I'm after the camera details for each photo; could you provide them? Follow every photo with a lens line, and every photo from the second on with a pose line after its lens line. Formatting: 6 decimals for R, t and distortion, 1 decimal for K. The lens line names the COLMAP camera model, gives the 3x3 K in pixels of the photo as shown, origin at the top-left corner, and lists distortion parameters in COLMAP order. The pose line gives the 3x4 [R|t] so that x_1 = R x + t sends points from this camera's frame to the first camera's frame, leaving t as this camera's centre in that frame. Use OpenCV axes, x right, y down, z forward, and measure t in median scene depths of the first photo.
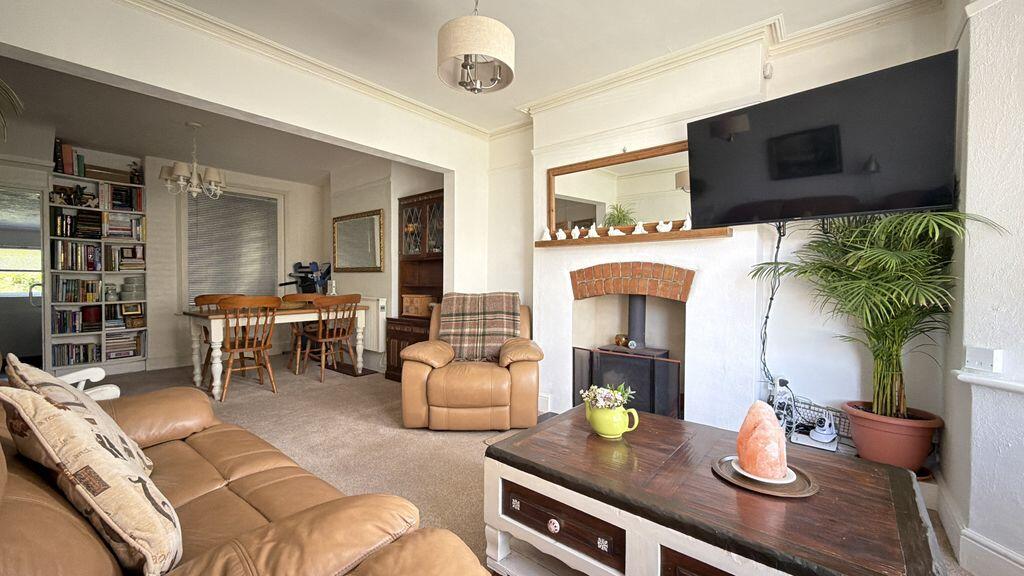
lens RADIAL K [[393.2, 0, 518.2], [0, 393.2, 289.8], [0, 0, 1]] dist [-0.004793, 0.000089]
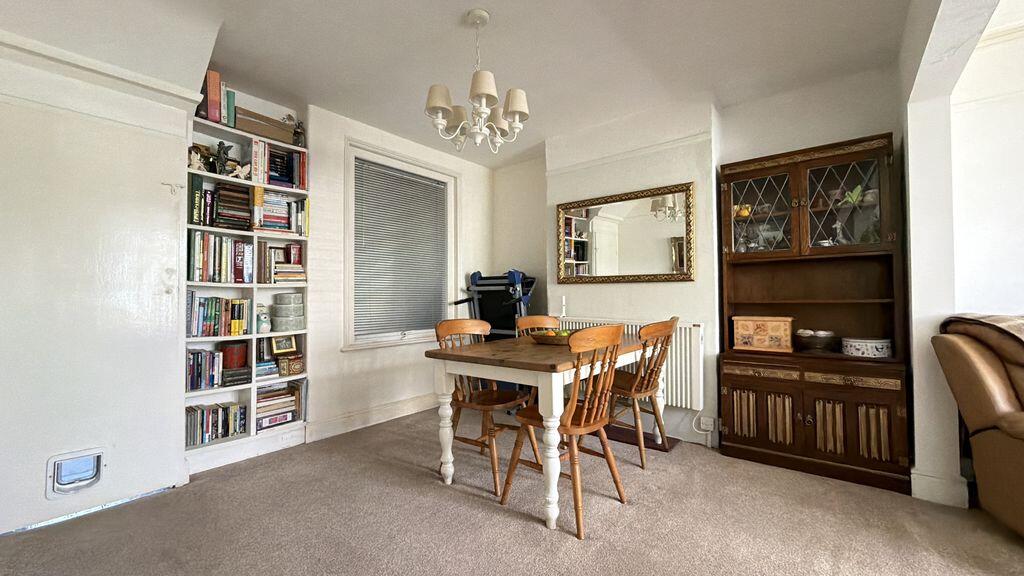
lens RADIAL K [[393.2, 0, 508.8], [0, 393.2, 291.9], [0, 0, 1]] dist [-0.004793, 0.000089]
pose [[0.999930, -0.010920, 0.004649, -0.667445], [0.011094, 0.999168, -0.039234, -0.006581], [-0.004216, 0.039283, 0.999219, 0.388429]]
